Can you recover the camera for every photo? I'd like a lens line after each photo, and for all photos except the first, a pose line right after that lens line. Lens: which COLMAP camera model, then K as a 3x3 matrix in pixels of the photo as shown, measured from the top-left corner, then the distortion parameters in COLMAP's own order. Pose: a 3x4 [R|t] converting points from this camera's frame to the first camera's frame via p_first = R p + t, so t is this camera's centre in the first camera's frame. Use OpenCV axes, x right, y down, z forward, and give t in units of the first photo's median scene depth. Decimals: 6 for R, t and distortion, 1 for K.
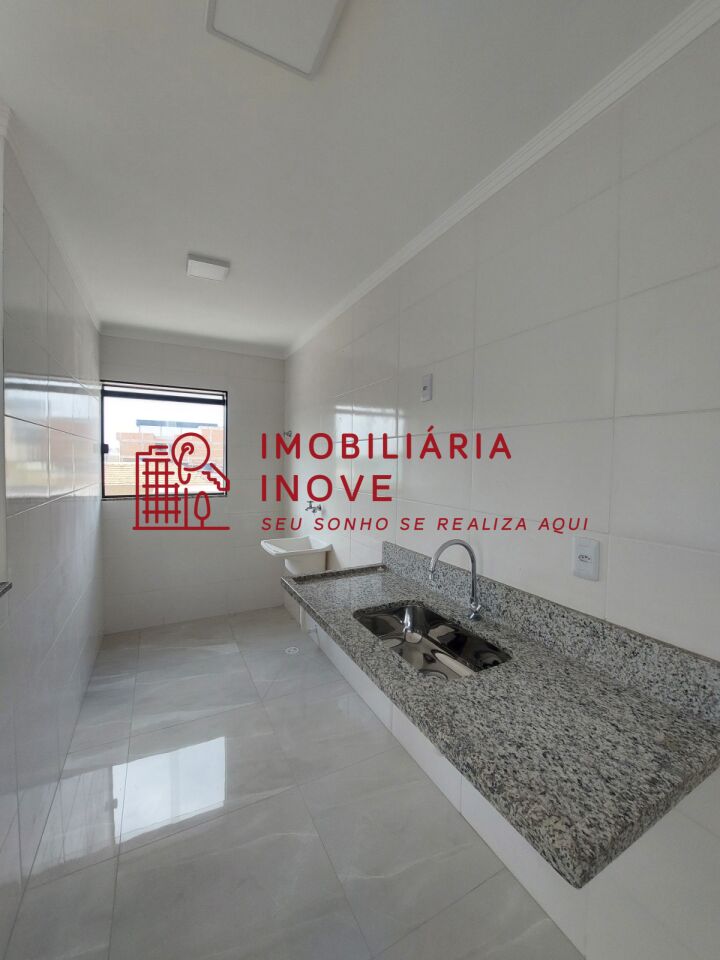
lens RADIAL K [[382.3, 0, 366.2], [0, 382.3, 475.2], [0, 0, 1]] dist [-0.017123, 0.000537]
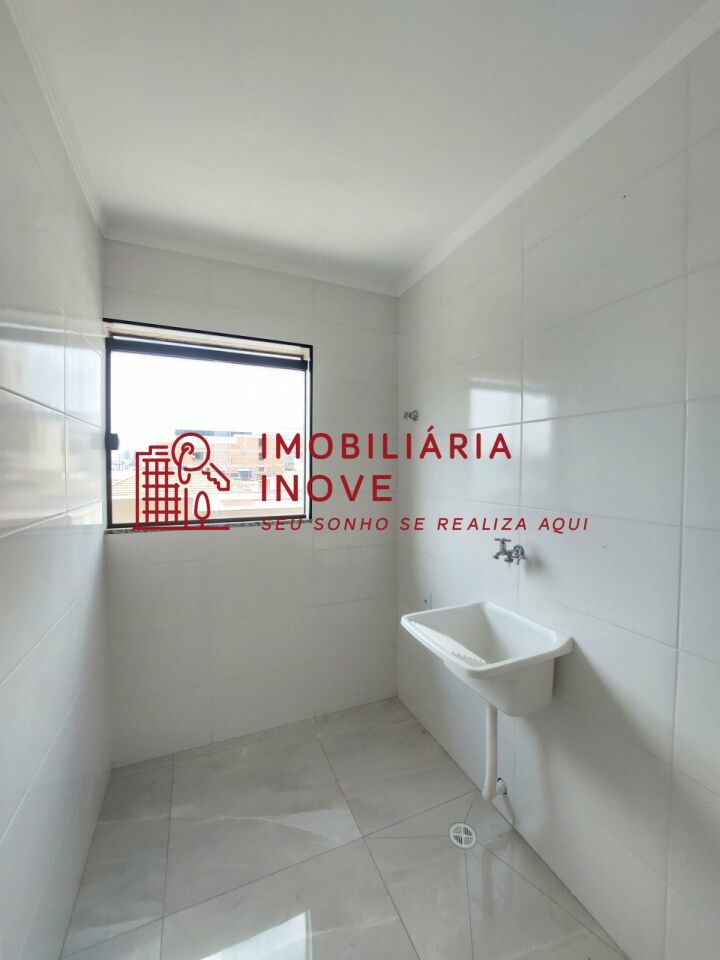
lens RADIAL K [[382.3, 0, 358.5], [0, 382.3, 479.5], [0, 0, 1]] dist [-0.017123, 0.000537]
pose [[0.995843, -0.007906, -0.090745, -0.270609], [0.007020, 0.999925, -0.010080, -0.004674], [0.090818, 0.009401, 0.995823, 0.469029]]
